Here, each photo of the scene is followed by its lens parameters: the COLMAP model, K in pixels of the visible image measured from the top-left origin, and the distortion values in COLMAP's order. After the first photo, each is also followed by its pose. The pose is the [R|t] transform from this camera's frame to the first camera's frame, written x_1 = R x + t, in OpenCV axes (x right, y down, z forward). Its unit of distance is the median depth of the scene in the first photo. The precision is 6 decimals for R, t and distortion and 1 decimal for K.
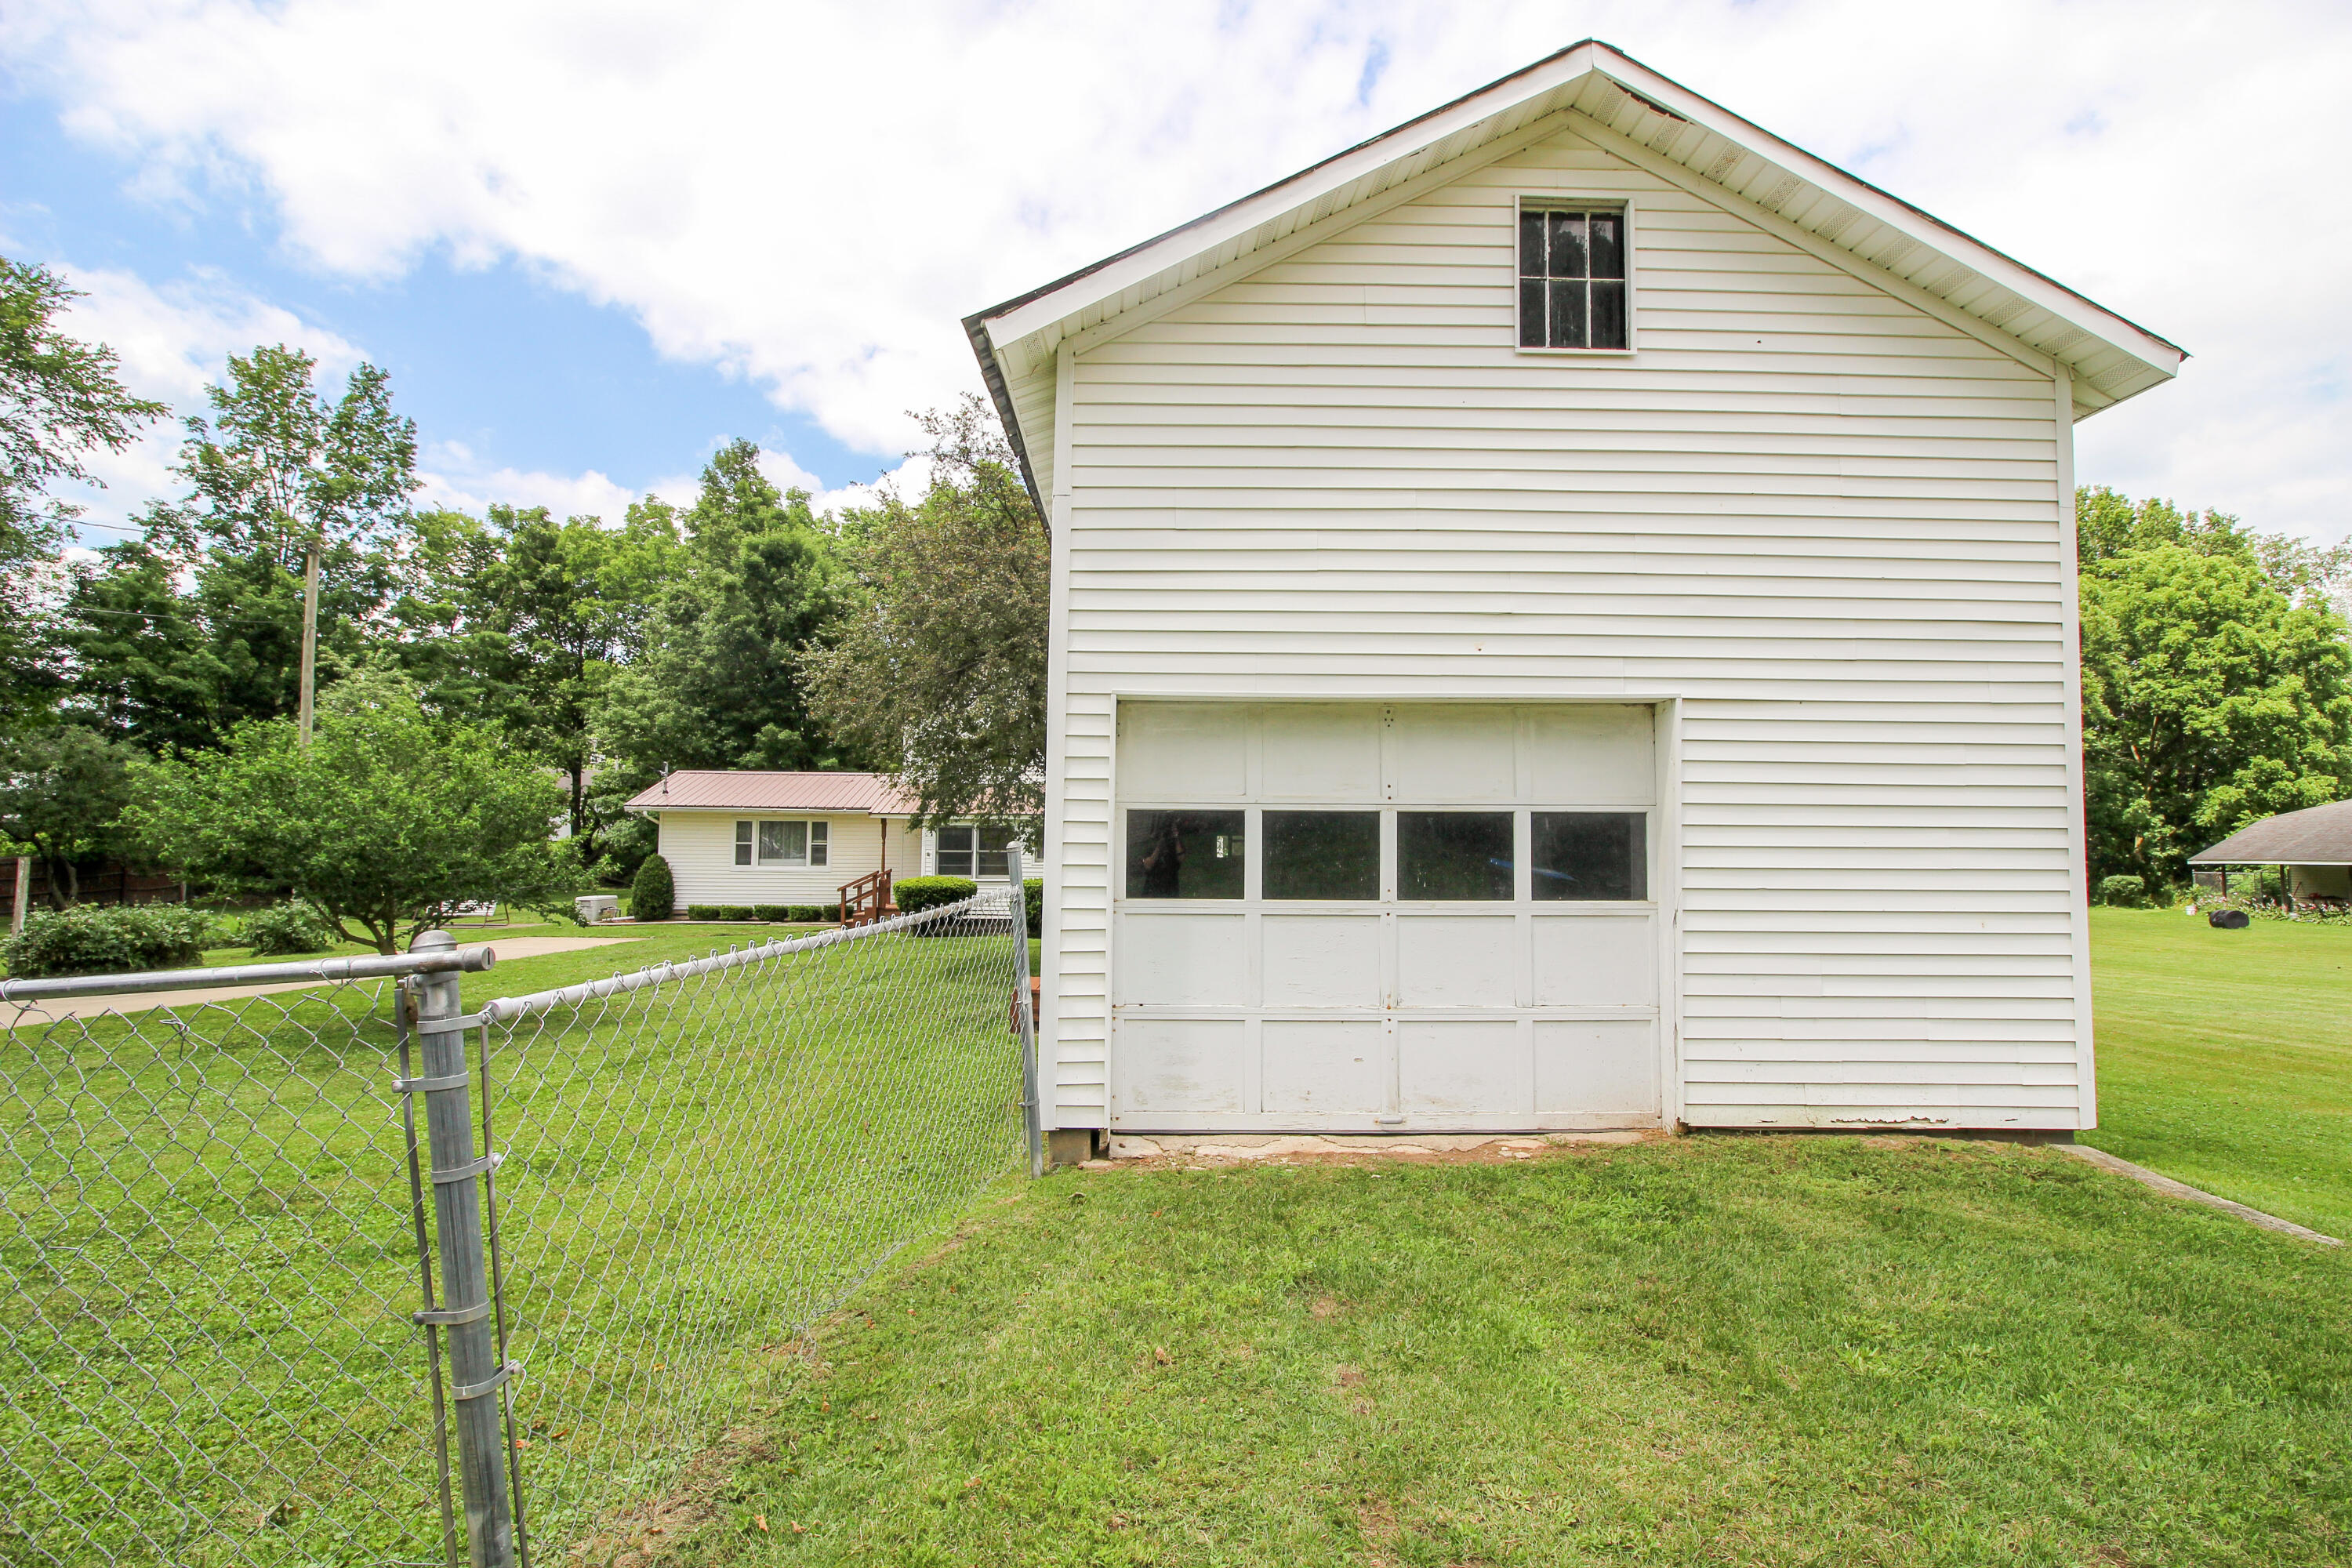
lens RADIAL K [[1118.2, 0, 1176.0], [0, 1118.2, 784.0], [0, 0, 1]] dist [0.001162, 0.000280]
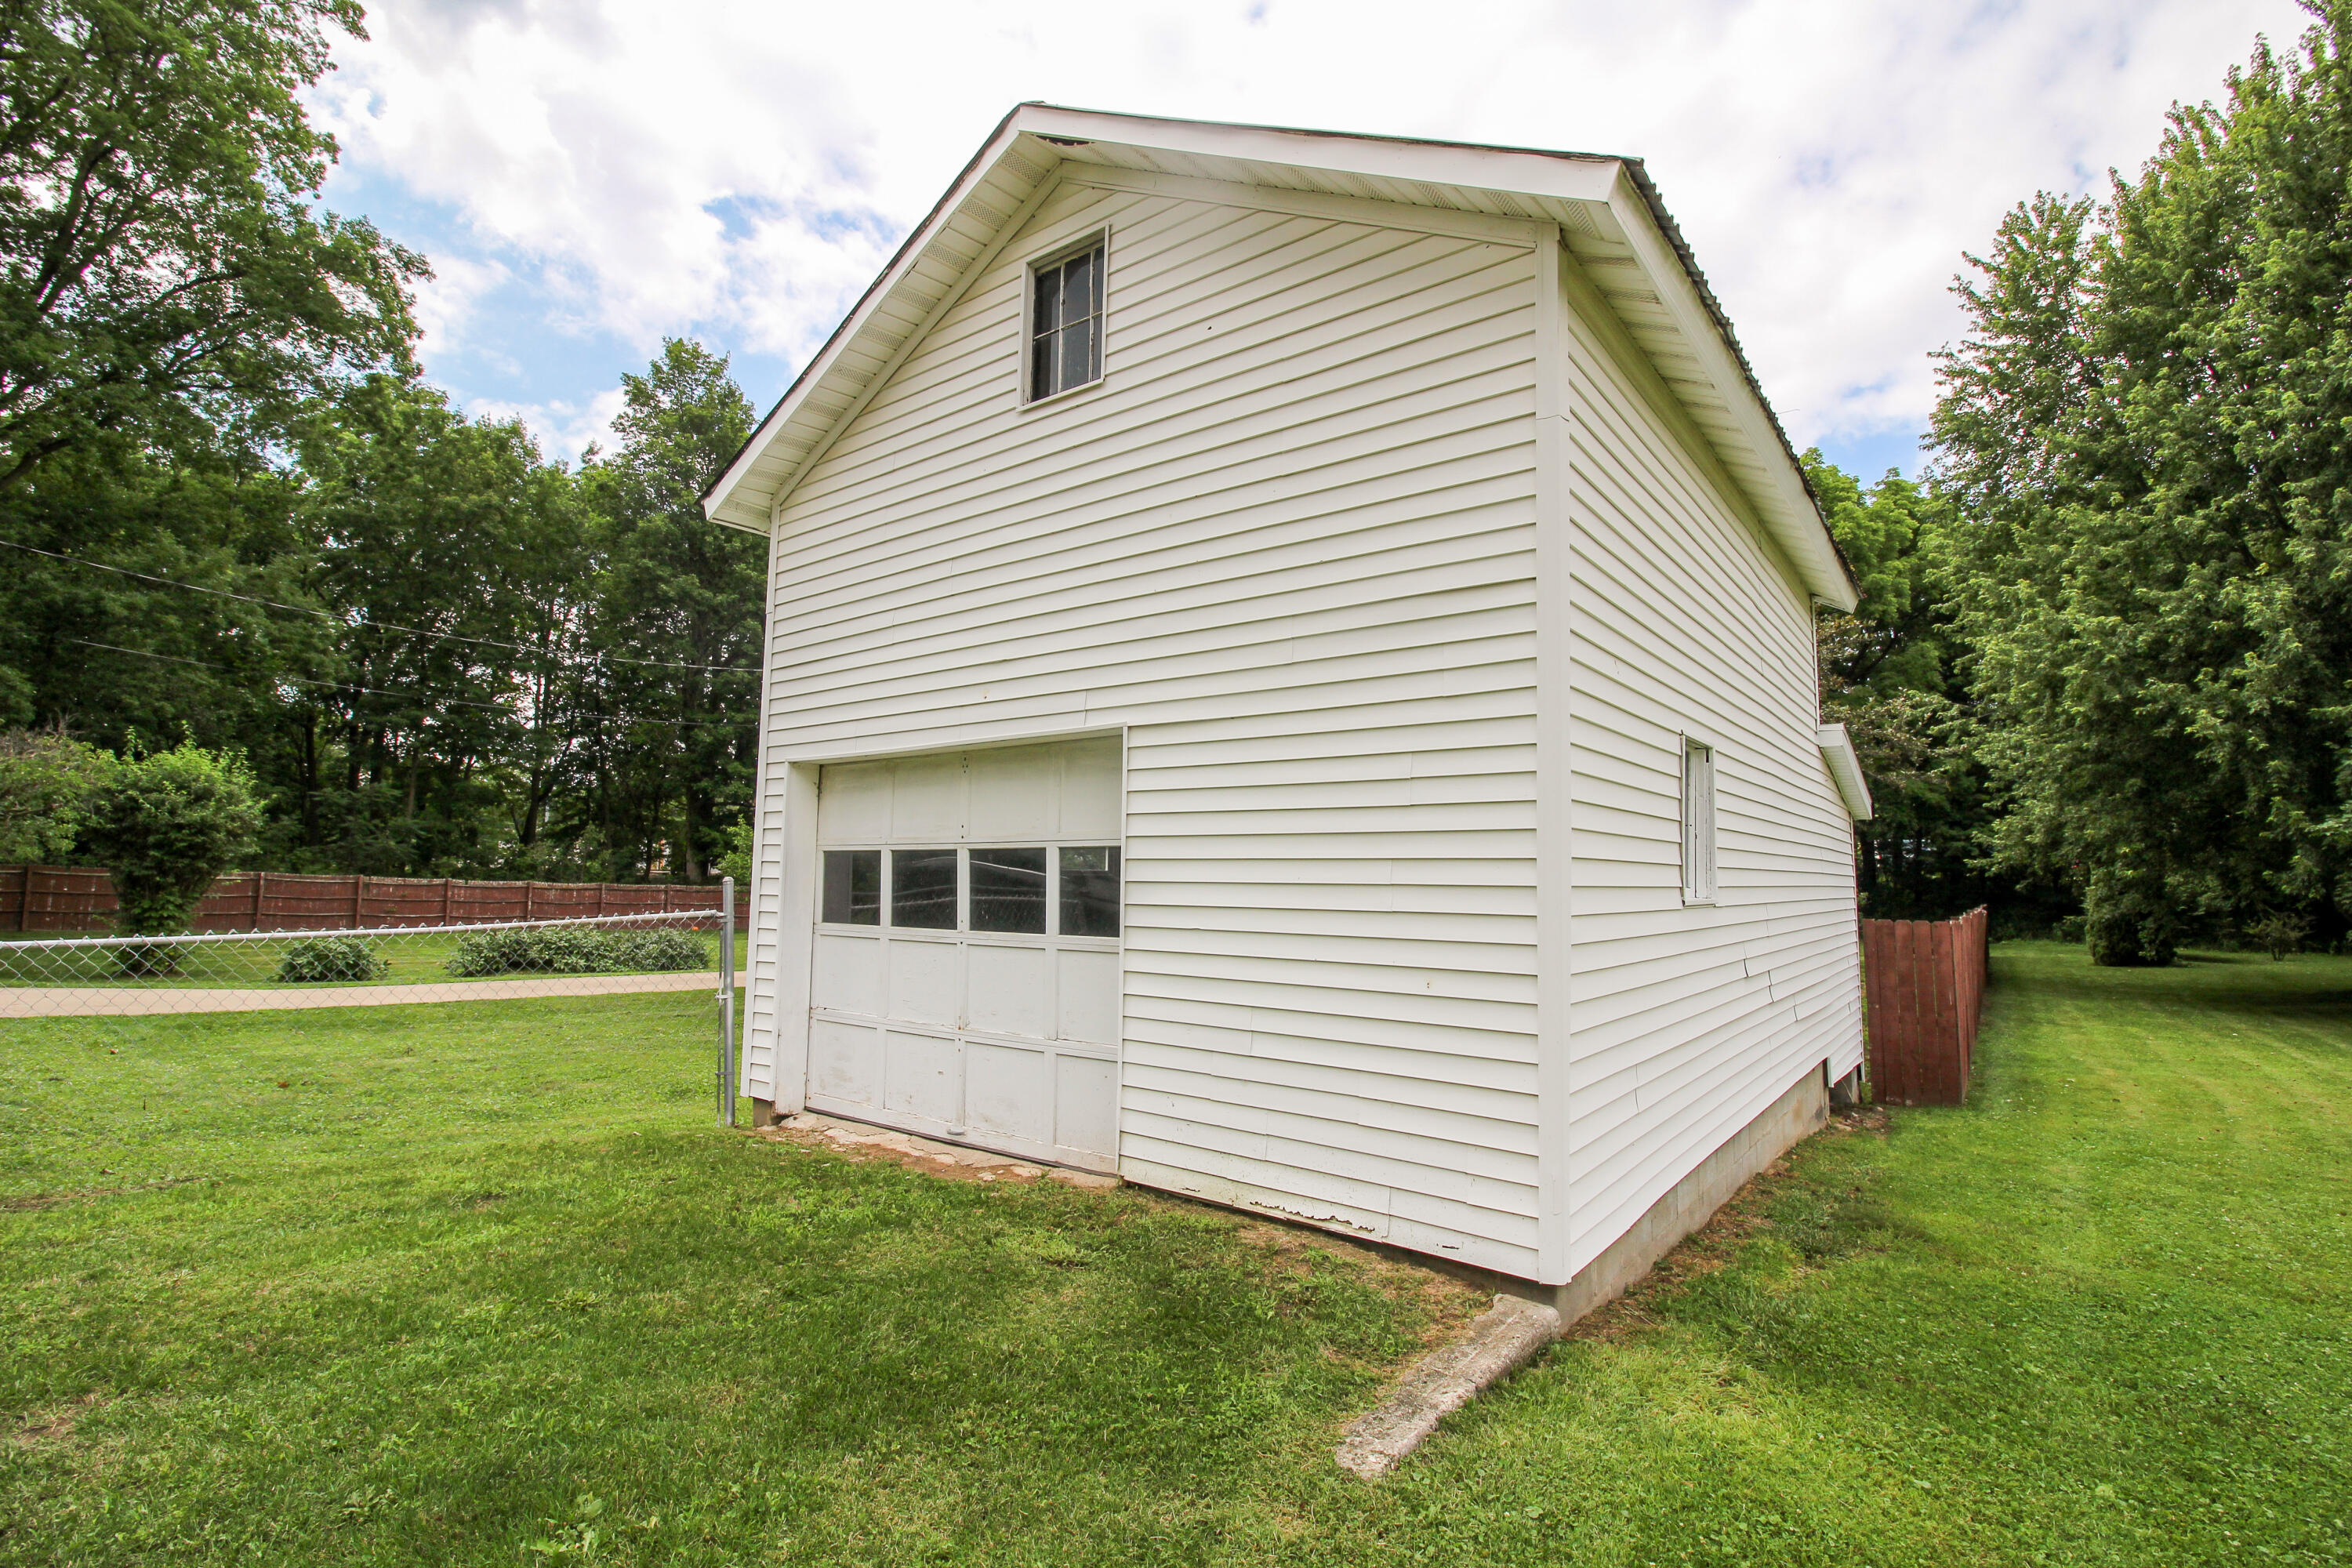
lens RADIAL K [[1089.3, 0, 1180.9], [0, 1089.3, 783.8], [0, 0, 1]] dist [0.000195, -0.013255]
pose [[0.782222, -0.053604, -0.620690, 1.035632], [0.035611, 0.998510, -0.041354, 0.011913], [0.621981, 0.010244, 0.782965, 0.294413]]
